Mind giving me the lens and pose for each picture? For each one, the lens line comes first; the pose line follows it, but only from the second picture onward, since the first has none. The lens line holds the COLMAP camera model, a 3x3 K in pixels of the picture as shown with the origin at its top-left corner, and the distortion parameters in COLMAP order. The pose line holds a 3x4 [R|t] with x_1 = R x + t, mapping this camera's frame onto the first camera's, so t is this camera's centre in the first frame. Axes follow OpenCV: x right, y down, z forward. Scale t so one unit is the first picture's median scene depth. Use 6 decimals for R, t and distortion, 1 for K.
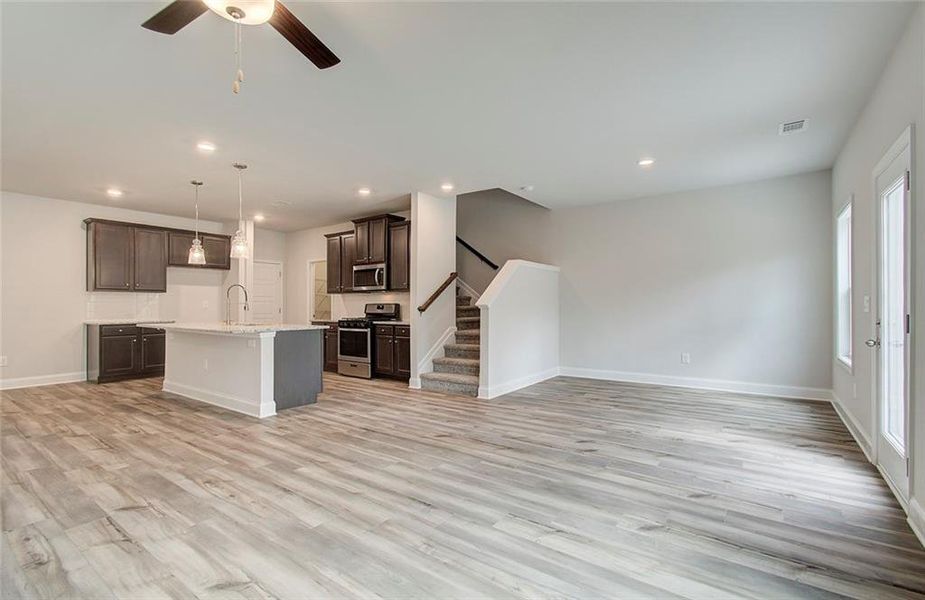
lens RADIAL K [[409.7, 0, 479.5], [0, 409.7, 298.1], [0, 0, 1]] dist [-0.002659, -0.001324]
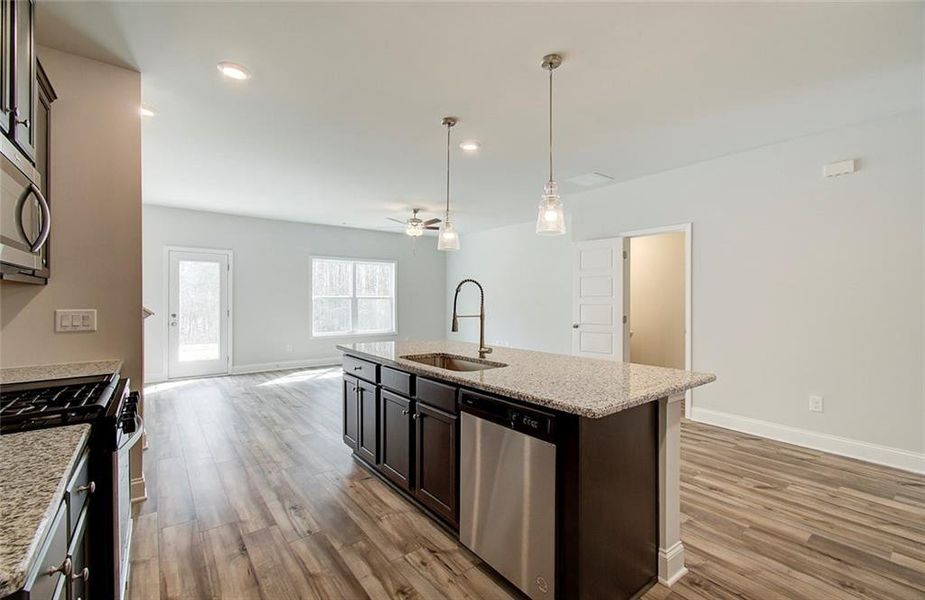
lens RADIAL K [[398.4, 0, 462.5], [0, 398.4, 300.0], [0, 0, 1]] dist [-0.011282, -0.000043]
pose [[-0.949874, -0.002250, 0.312625, -1.151066], [-0.009693, 0.999705, -0.022256, 0.000415], [-0.312482, -0.024171, -0.949616, 2.334769]]
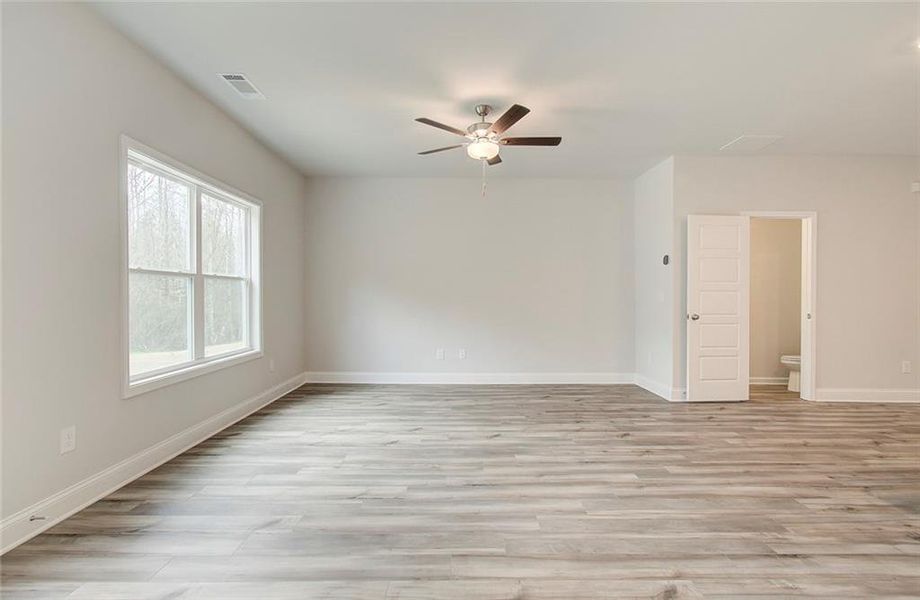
lens RADIAL K [[438.1, 0, 457.0], [0, 438.1, 303.7], [0, 0, 1]] dist [-0.000408, 0.001470]
pose [[-0.829508, 0.004062, -0.558479, 0.411640], [0.008069, 0.999956, -0.004712, 0.015199], [0.558436, -0.008415, -0.829505, 1.408671]]
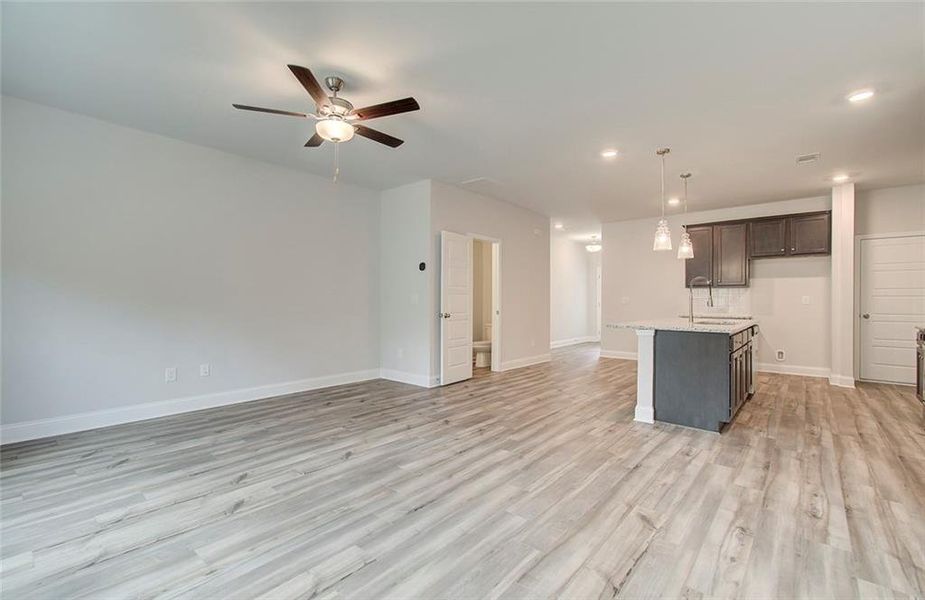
lens RADIAL K [[411.9, 0, 462.5], [0, 411.9, 300.0], [0, 0, 1]] dist [-0.003916, -0.000092]
pose [[-0.109274, -0.002844, -0.994008, 0.610994], [0.016417, 0.999854, -0.004666, 0.004950], [0.993876, -0.016828, -0.109211, 0.883095]]
